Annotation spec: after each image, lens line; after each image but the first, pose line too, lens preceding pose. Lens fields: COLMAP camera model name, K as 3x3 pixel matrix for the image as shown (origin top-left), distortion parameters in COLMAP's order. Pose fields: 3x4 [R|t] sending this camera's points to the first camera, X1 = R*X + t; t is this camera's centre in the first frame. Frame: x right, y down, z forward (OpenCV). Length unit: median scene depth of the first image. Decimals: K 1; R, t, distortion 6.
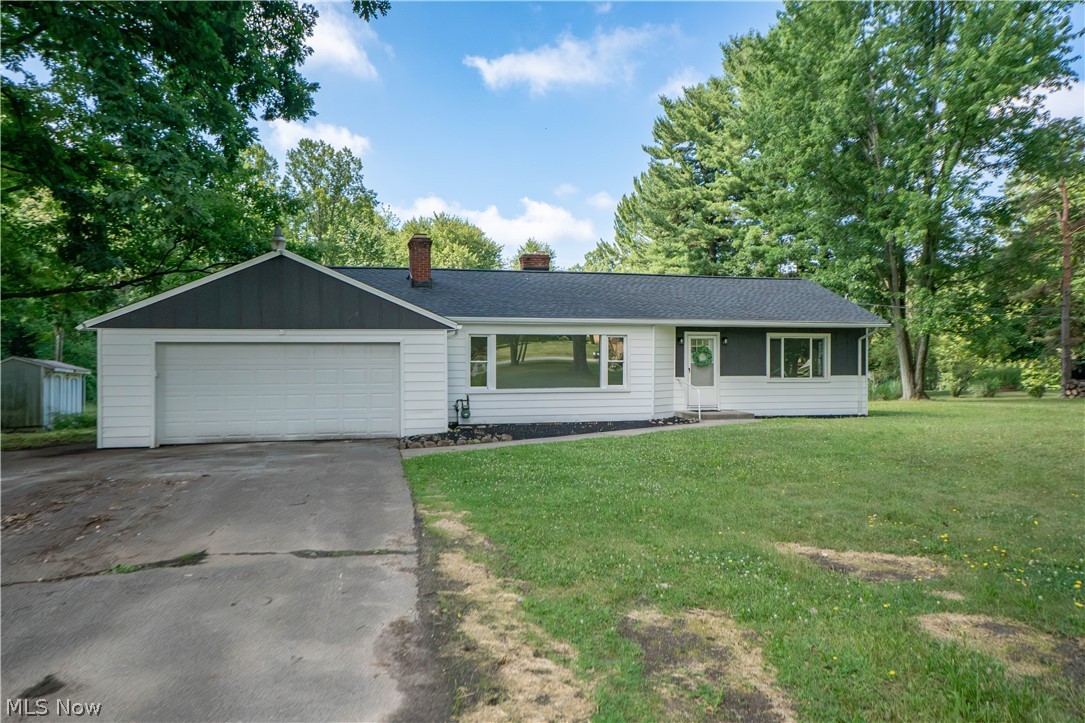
lens RADIAL K [[763.7, 0, 543.3], [0, 763.7, 341.0], [0, 0, 1]] dist [0.015803, 0.009310]
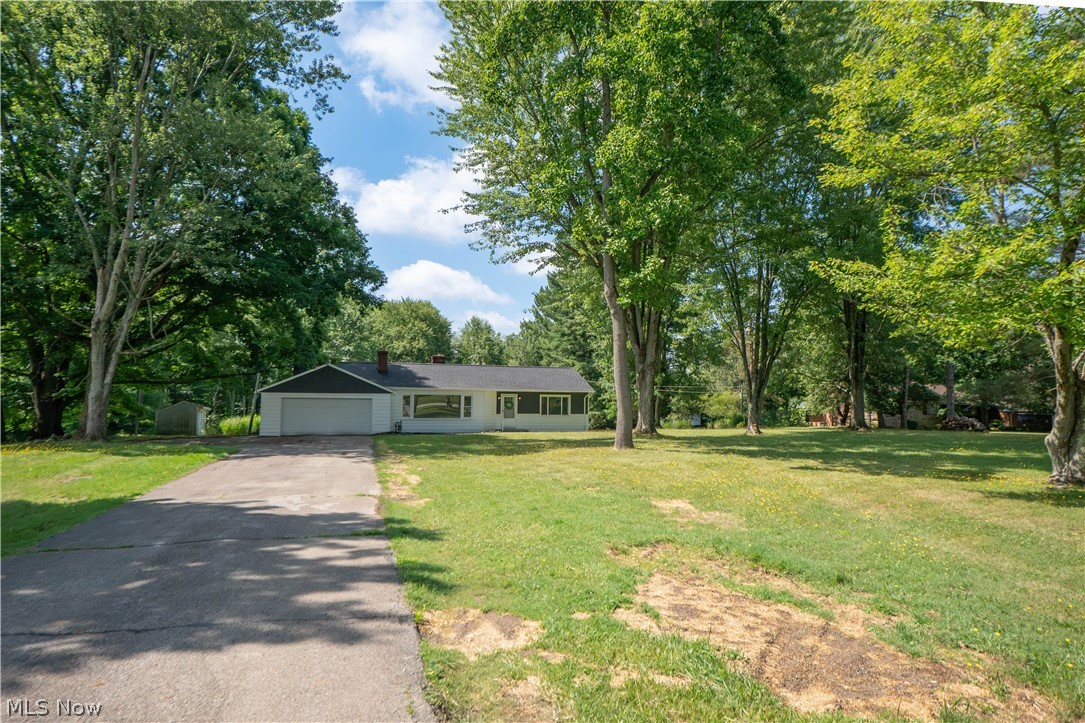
lens RADIAL K [[688.8, 0, 558.5], [0, 688.8, 360.9], [0, 0, 1]] dist [0.000080, -0.000026]
pose [[0.997166, 0.012714, 0.074149, 0.196625], [-0.009645, 0.999088, -0.041595, -0.025520], [-0.074611, 0.040762, 0.996379, -1.016450]]
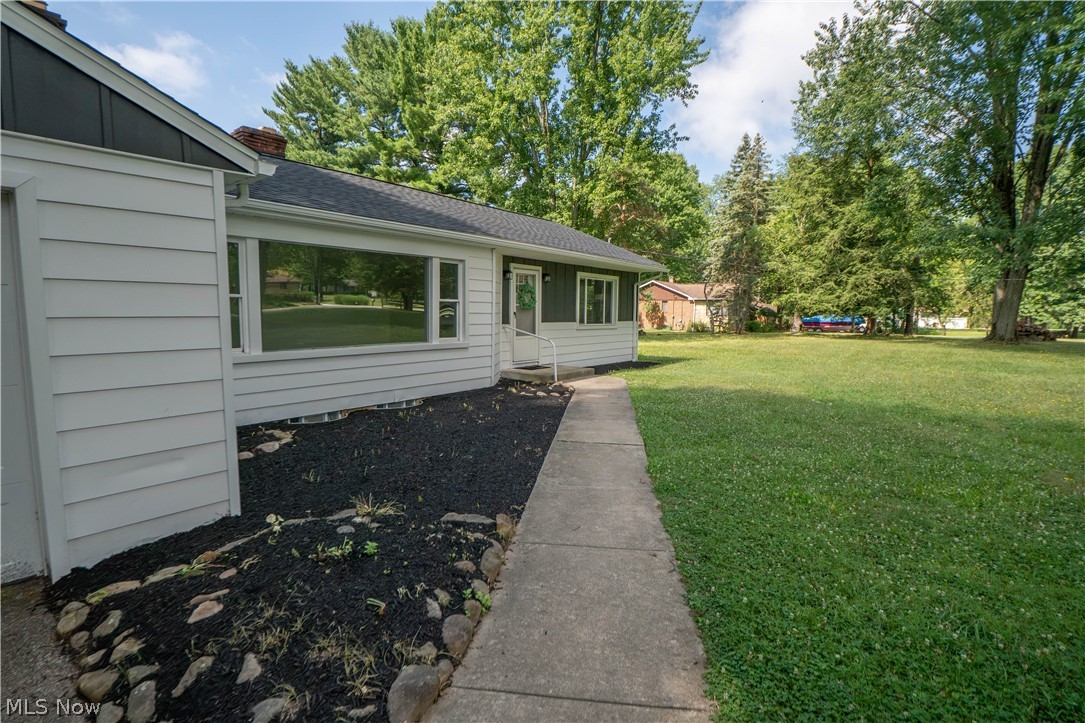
lens RADIAL K [[527.7, 0, 527.3], [0, 527.7, 365.1], [0, 0, 1]] dist [-0.029460, 0.001446]
pose [[0.800895, -0.052601, 0.596490, -0.110621], [-0.026605, 0.992025, 0.123203, 0.022064], [-0.598213, -0.114542, 0.793108, 0.555432]]
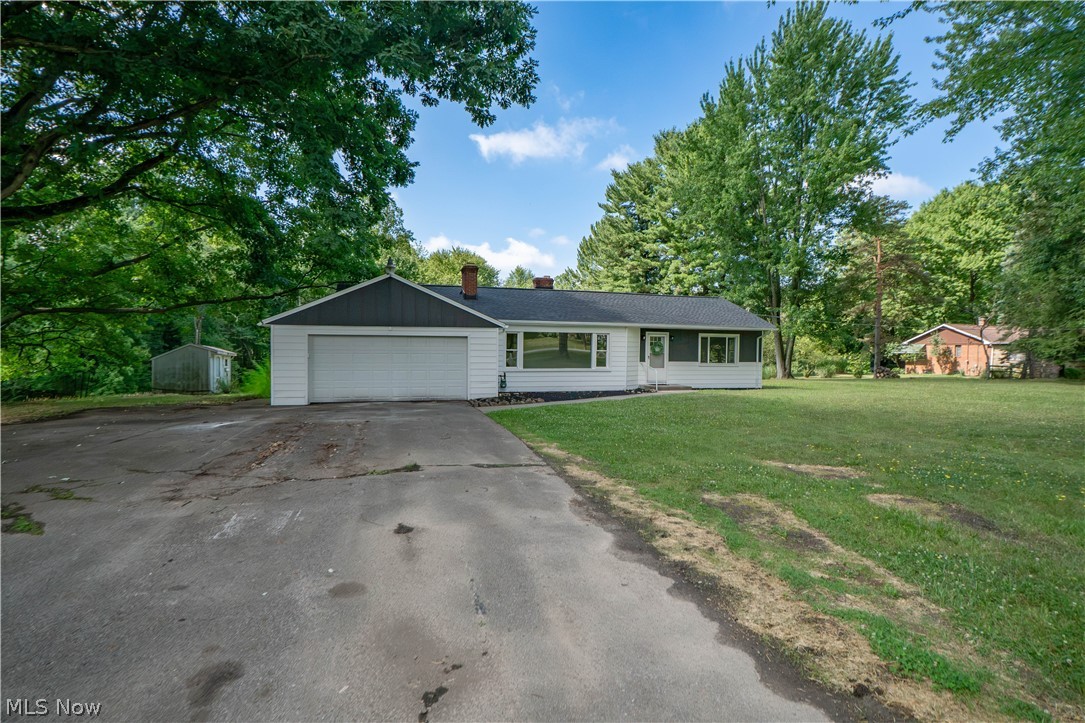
lens RADIAL K [[532.3, 0, 542.2], [0, 532.3, 349.0], [0, 0, 1]] dist [-0.028393, 0.000438]
pose [[0.999052, 0.011208, 0.042056, -0.059811], [-0.012135, 0.999688, 0.021845, 0.001356], [-0.041798, -0.022334, 0.998876, -0.031631]]
